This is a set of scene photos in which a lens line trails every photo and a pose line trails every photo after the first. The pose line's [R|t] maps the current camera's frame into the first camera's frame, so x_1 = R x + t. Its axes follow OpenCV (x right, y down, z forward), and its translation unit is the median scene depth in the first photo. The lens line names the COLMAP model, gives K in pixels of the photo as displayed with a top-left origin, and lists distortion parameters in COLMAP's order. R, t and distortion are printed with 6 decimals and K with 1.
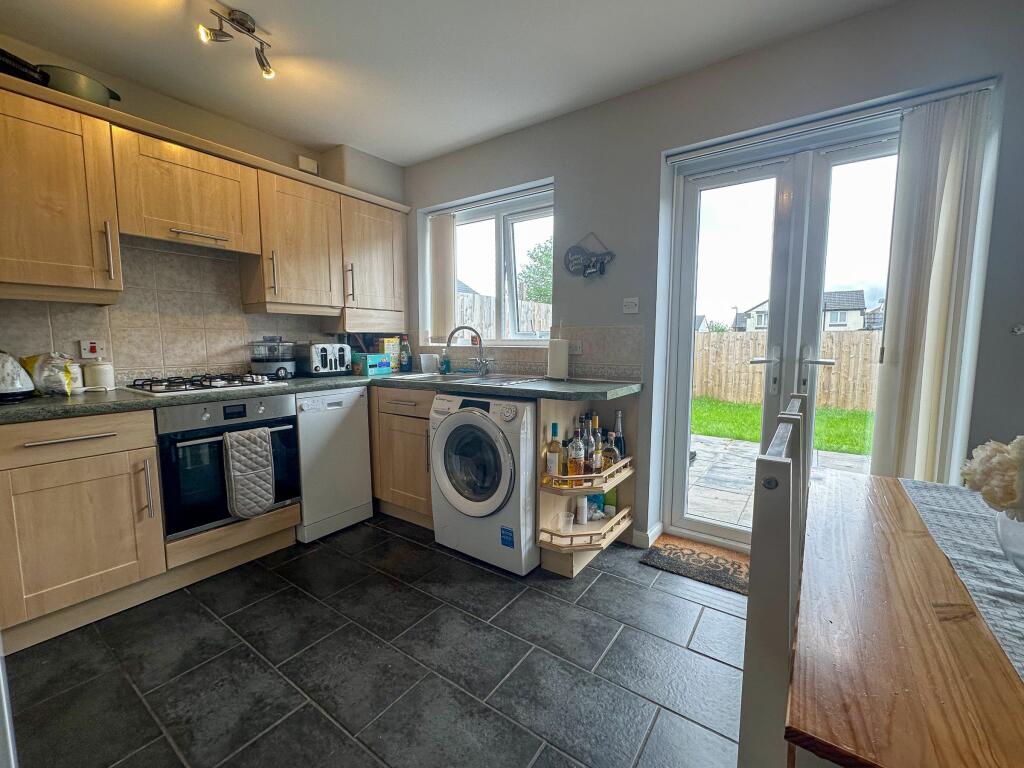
lens RADIAL K [[423.5, 0, 515.9], [0, 423.5, 383.2], [0, 0, 1]] dist [-0.000777, 0.000725]
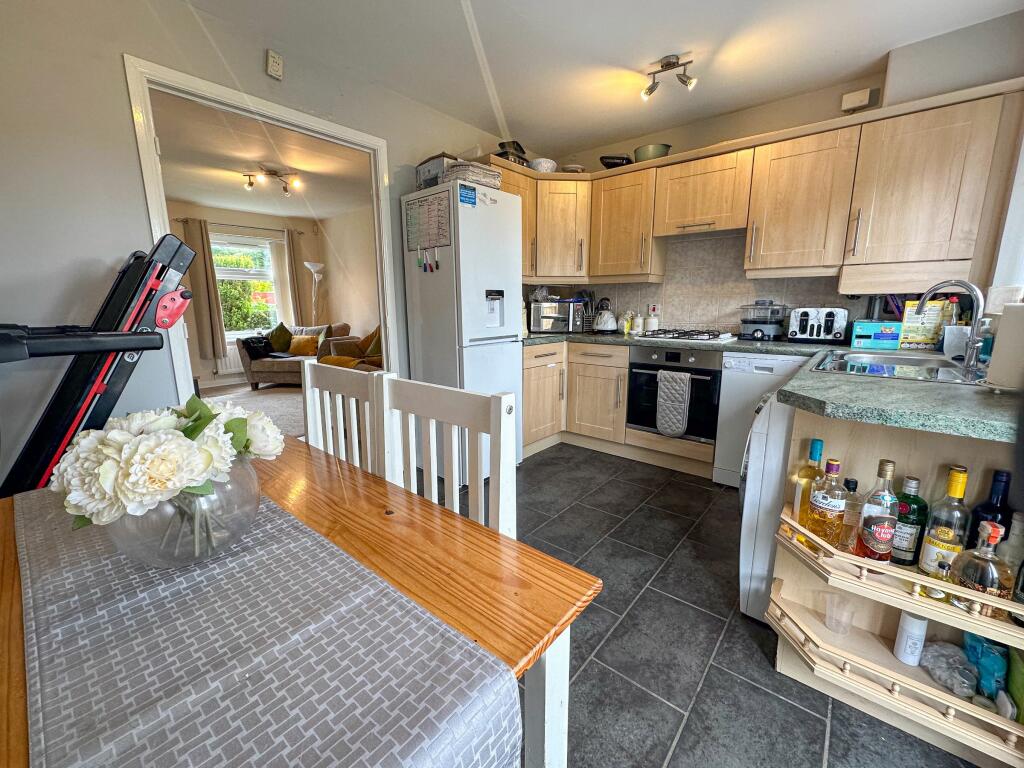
lens RADIAL K [[423.5, 0, 515.9], [0, 423.5, 383.2], [0, 0, 1]] dist [-0.000777, 0.000725]
pose [[-0.078744, 0.186567, -0.979281, 0.632199], [-0.096521, 0.976290, 0.193758, -0.057346], [0.992211, 0.109778, -0.058870, 0.505932]]
